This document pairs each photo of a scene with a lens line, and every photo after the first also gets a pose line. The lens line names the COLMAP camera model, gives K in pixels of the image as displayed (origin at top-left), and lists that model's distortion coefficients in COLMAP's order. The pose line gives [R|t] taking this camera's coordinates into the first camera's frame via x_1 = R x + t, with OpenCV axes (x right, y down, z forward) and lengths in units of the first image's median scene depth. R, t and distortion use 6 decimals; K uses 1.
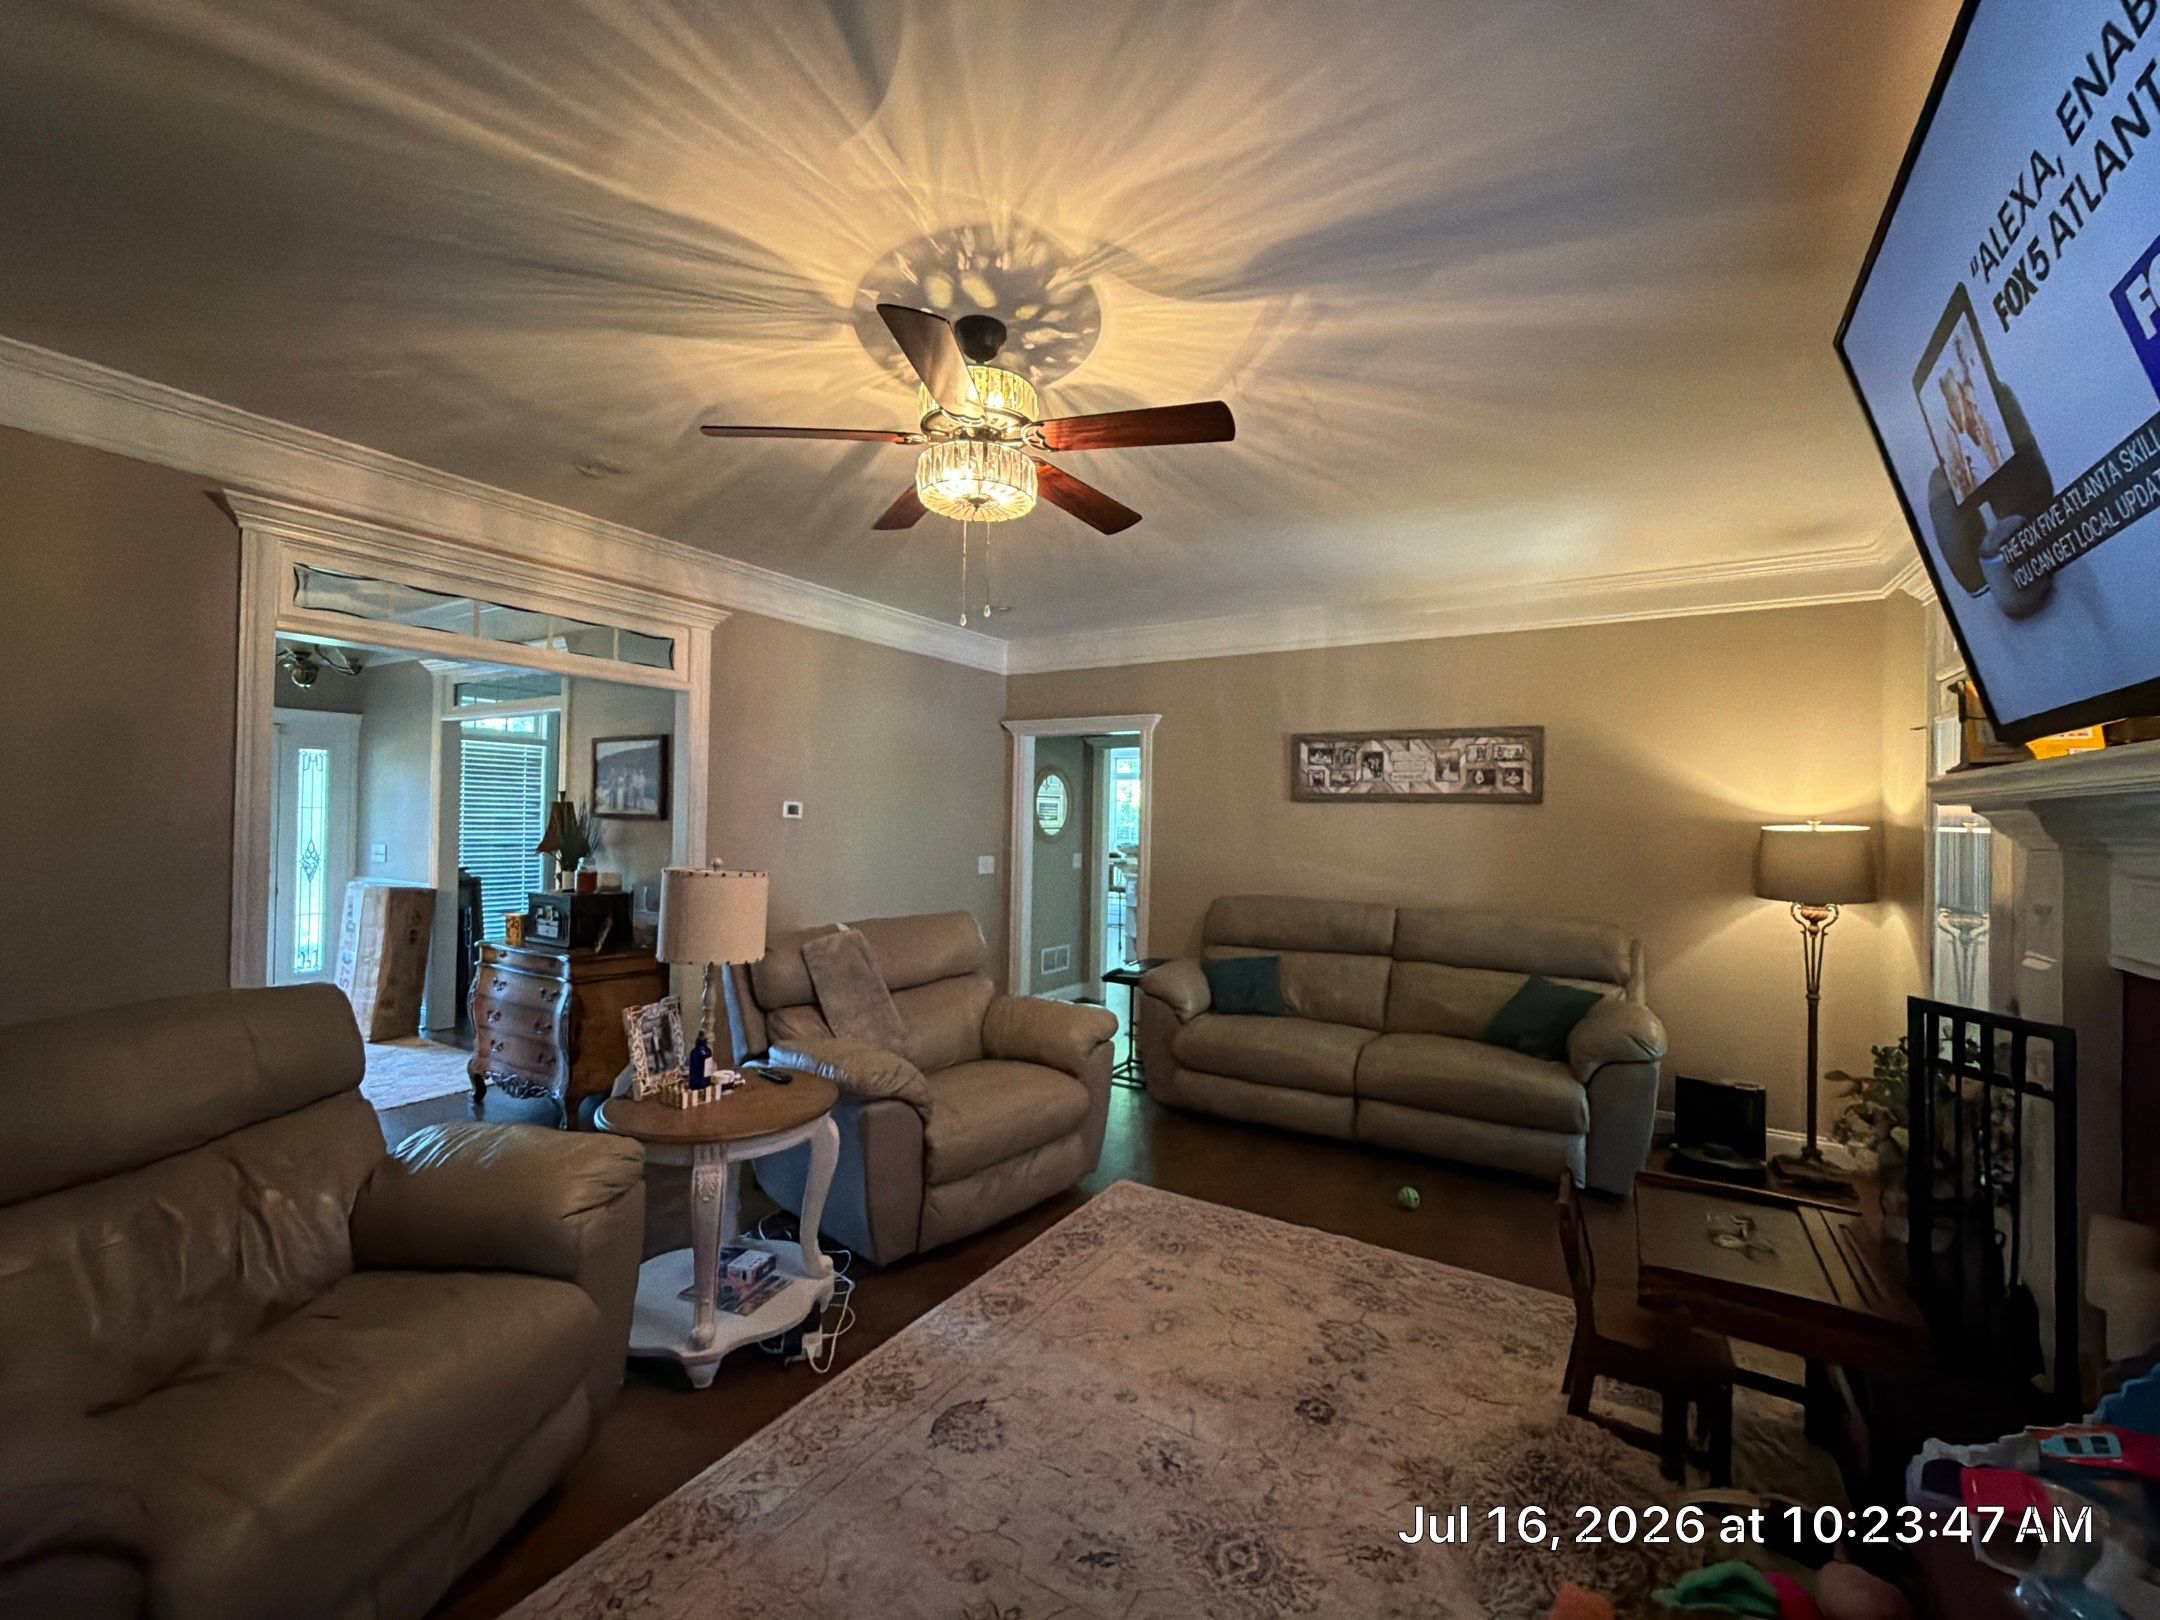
lens RADIAL K [[889.3, 0, 1080.0], [0, 889.3, 810.0], [0, 0, 1]] dist [0.001586, 0.000008]
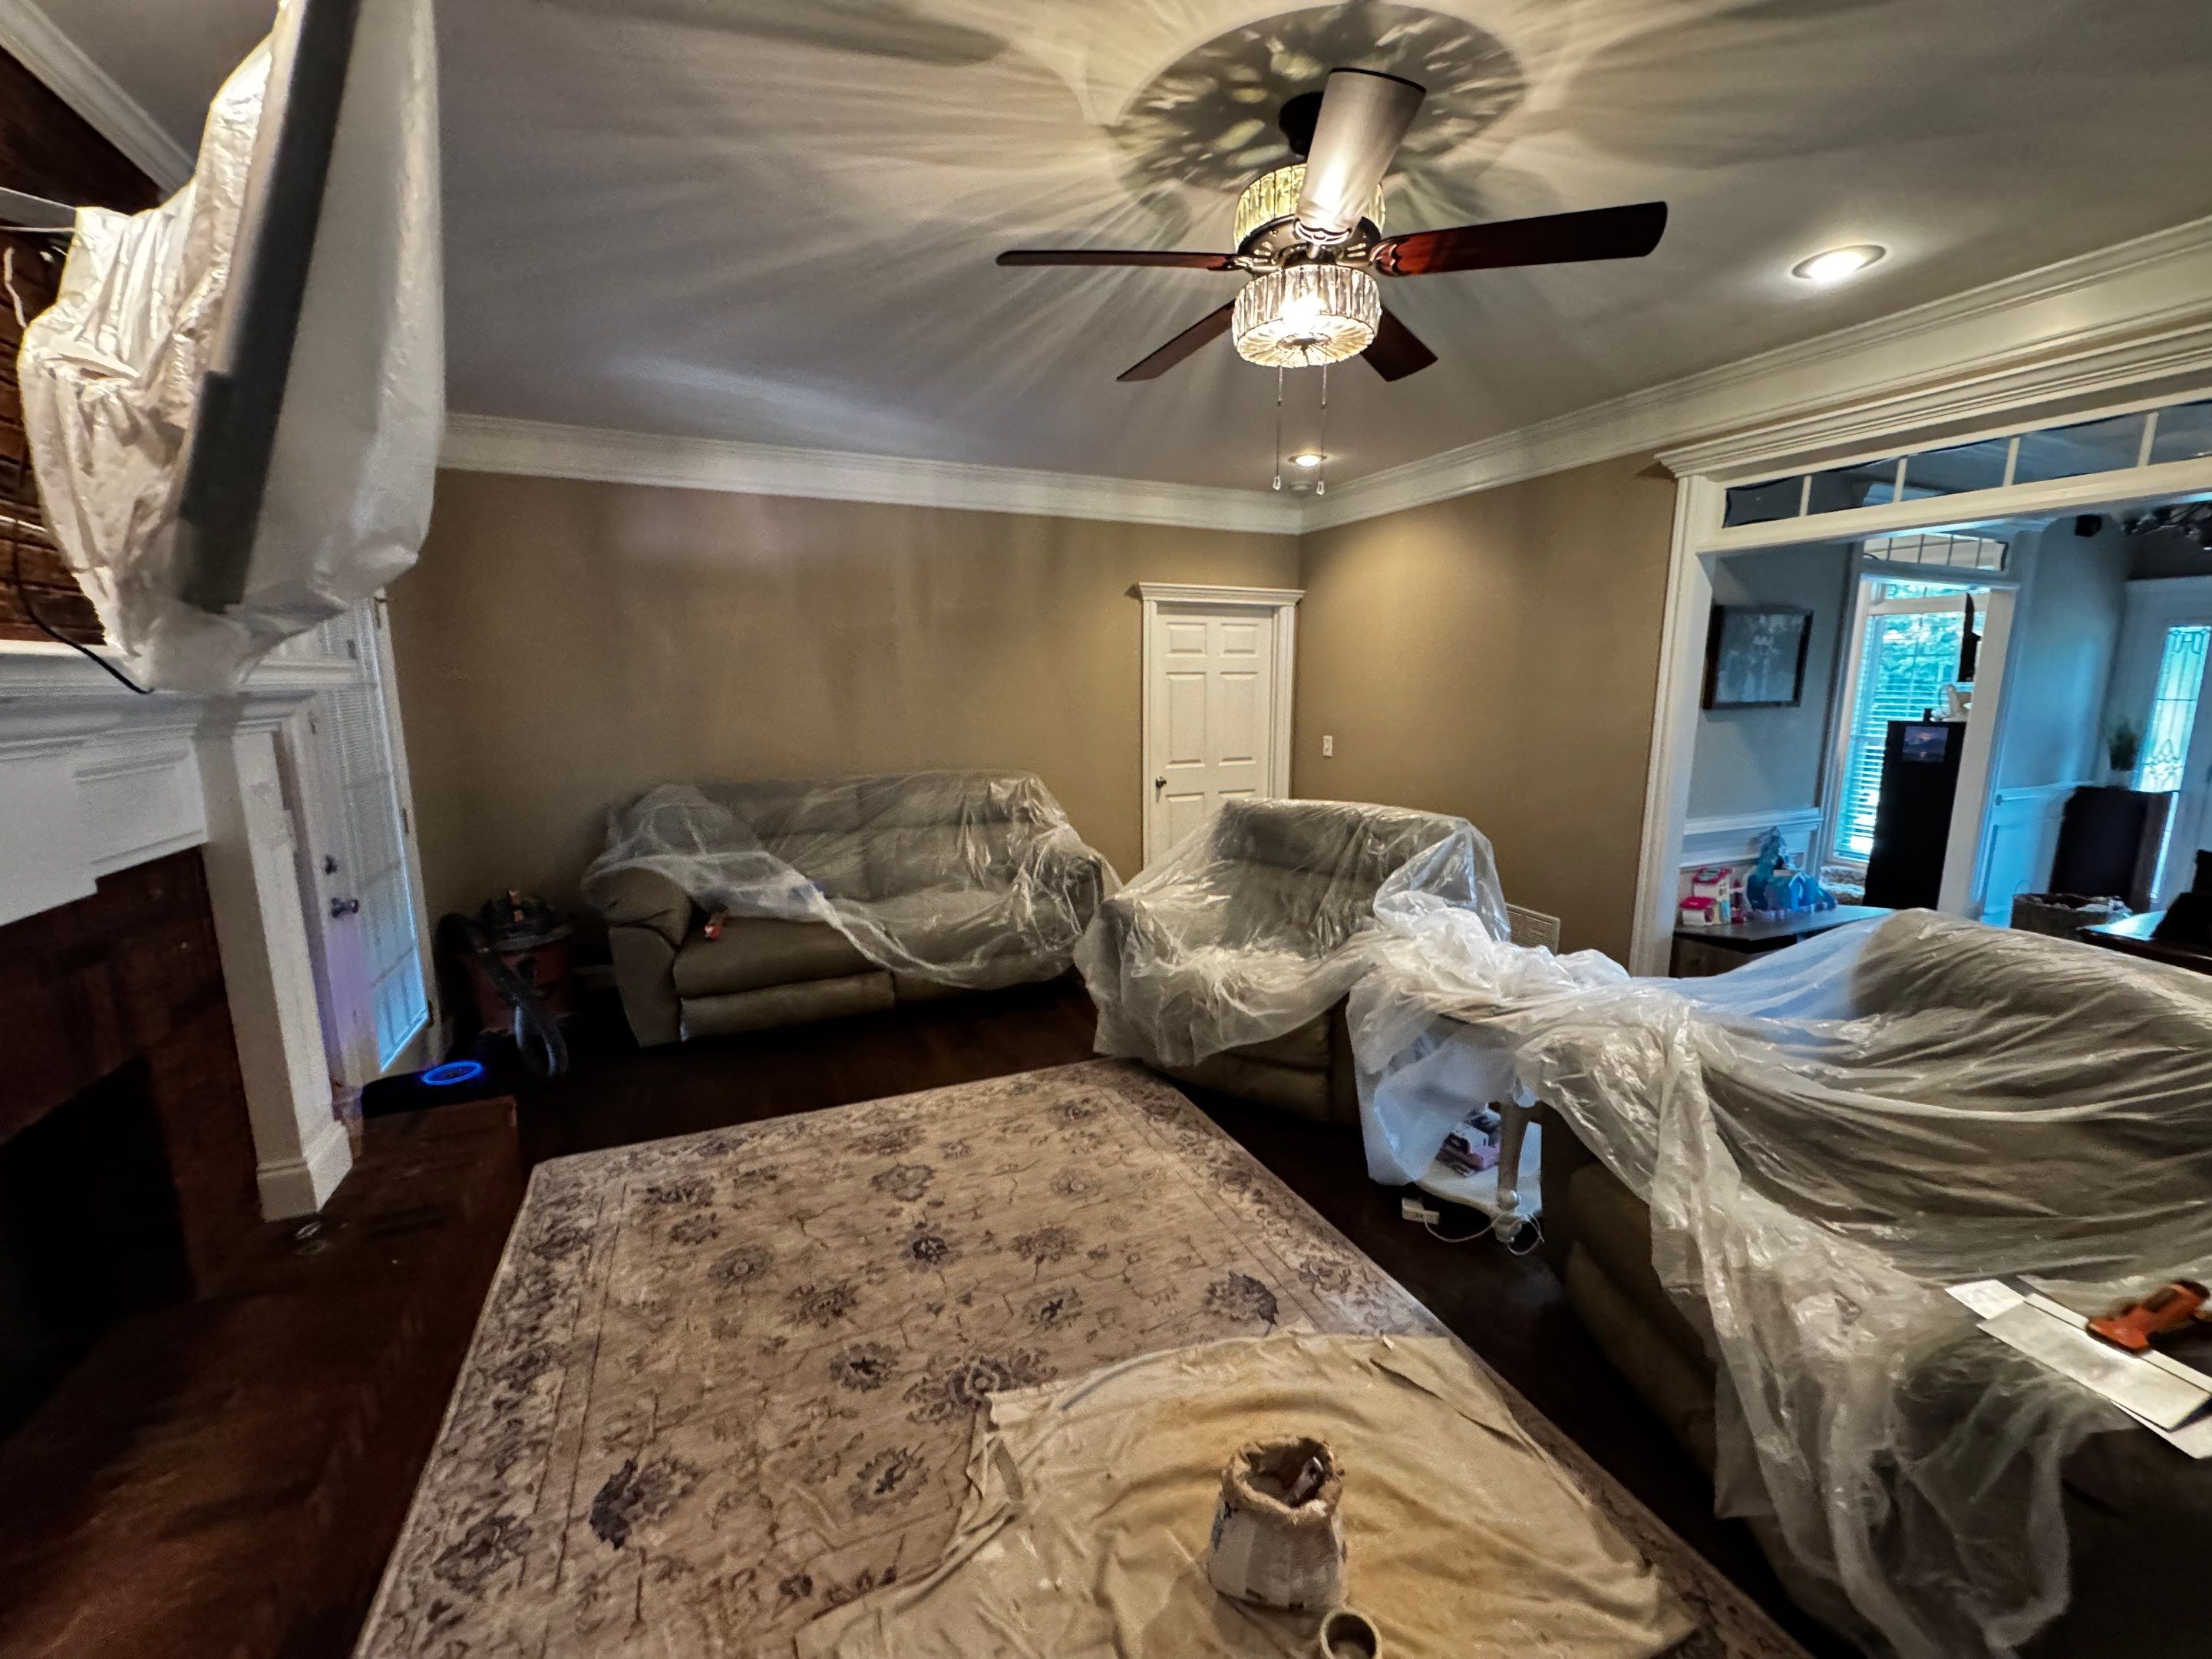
lens RADIAL K [[891.1, 0, 1150.3], [0, 891.1, 851.1], [0, 0, 1]] dist [0.000520, -0.000350]
pose [[-0.555818, 0.134372, -0.820372, 0.535310], [-0.005624, 0.986219, 0.165347, -0.013120], [0.831285, 0.096516, -0.547403, 1.031844]]
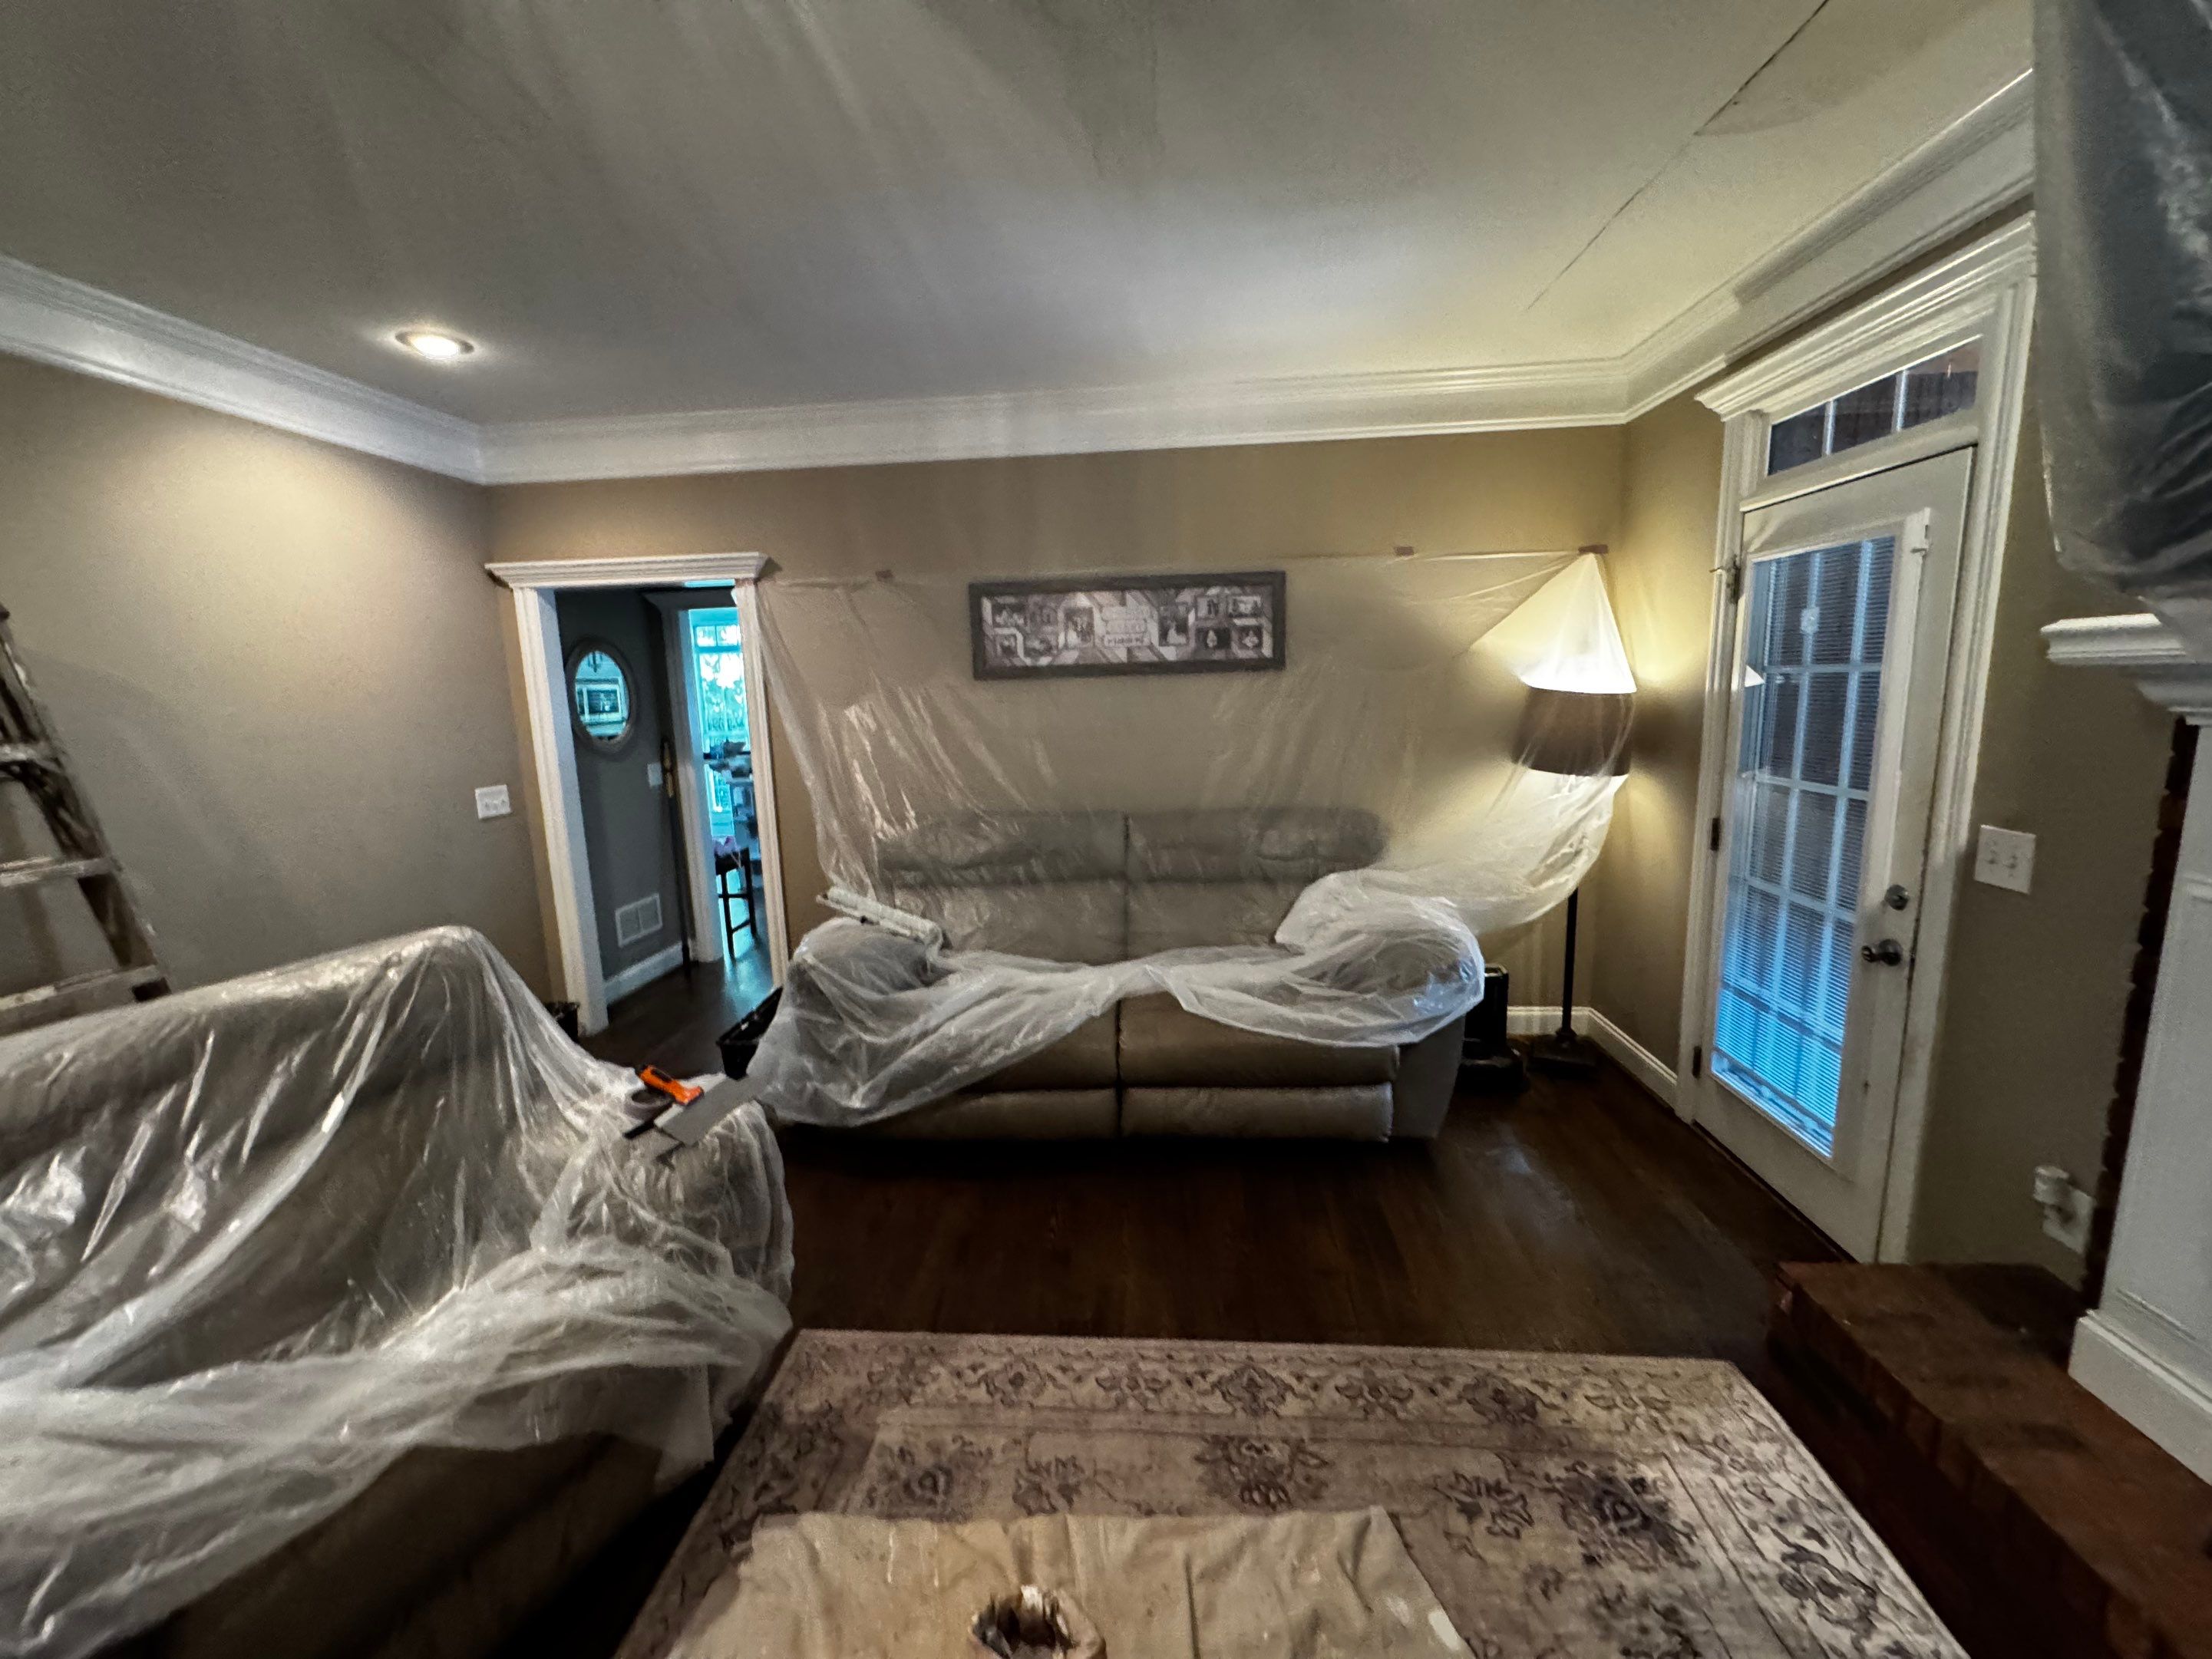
lens RADIAL K [[888.0, 0, 1128.2], [0, 888.0, 827.5], [0, 0, 1]] dist [0.001300, 0.000146]
pose [[0.883581, -0.122422, 0.451993, 0.011868], [0.043811, 0.982600, 0.180494, -0.029117], [-0.466225, -0.139679, 0.873570, 0.527302]]
